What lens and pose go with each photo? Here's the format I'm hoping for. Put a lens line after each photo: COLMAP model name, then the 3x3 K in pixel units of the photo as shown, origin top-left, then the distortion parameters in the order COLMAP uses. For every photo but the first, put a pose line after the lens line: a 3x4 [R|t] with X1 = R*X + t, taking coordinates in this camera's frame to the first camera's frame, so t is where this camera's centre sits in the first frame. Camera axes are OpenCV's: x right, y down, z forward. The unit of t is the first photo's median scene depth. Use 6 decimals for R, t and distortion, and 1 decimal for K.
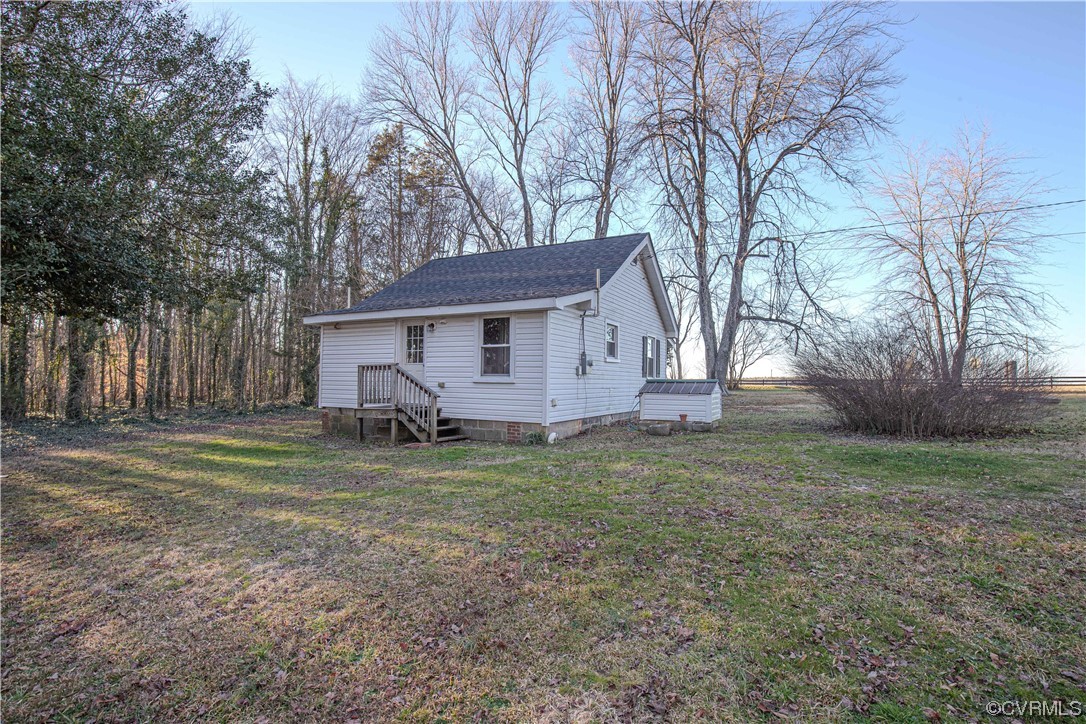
lens RADIAL K [[505.5, 0, 544.6], [0, 505.5, 364.9], [0, 0, 1]] dist [-0.011495, 0.000235]
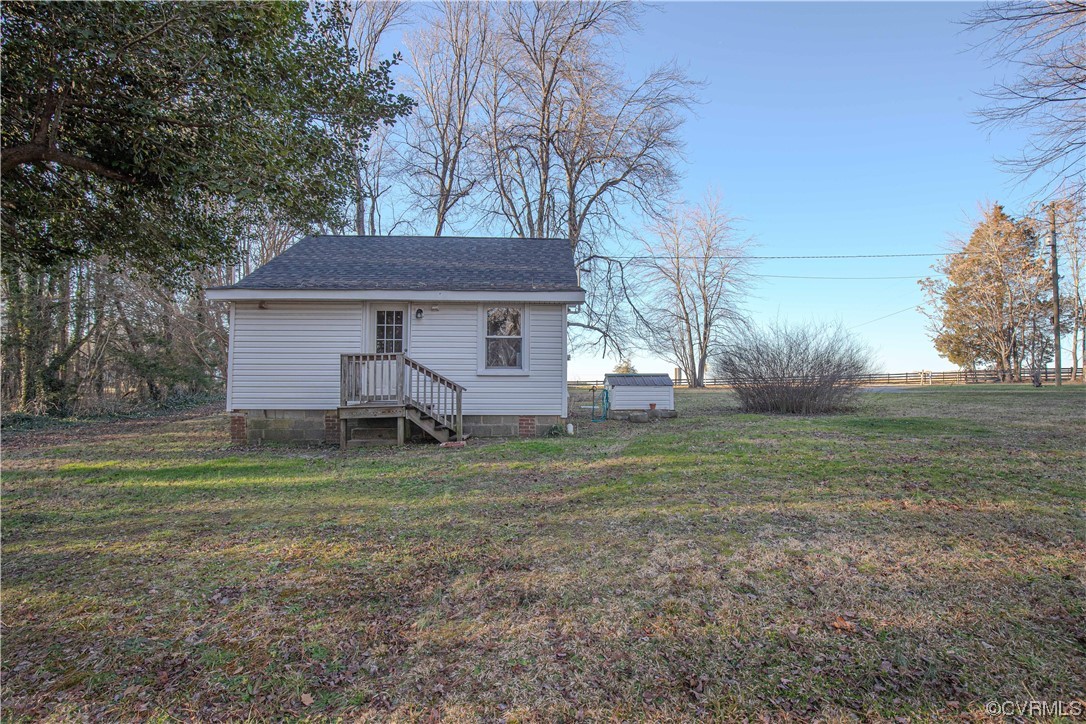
lens RADIAL K [[505.5, 0, 544.7], [0, 505.5, 367.0], [0, 0, 1]] dist [-0.011495, 0.000235]
pose [[0.863148, 0.010364, 0.504845, -0.472927], [-0.008391, 0.999946, -0.006183, 0.022183], [-0.504882, 0.001101, 0.863188, 0.123636]]
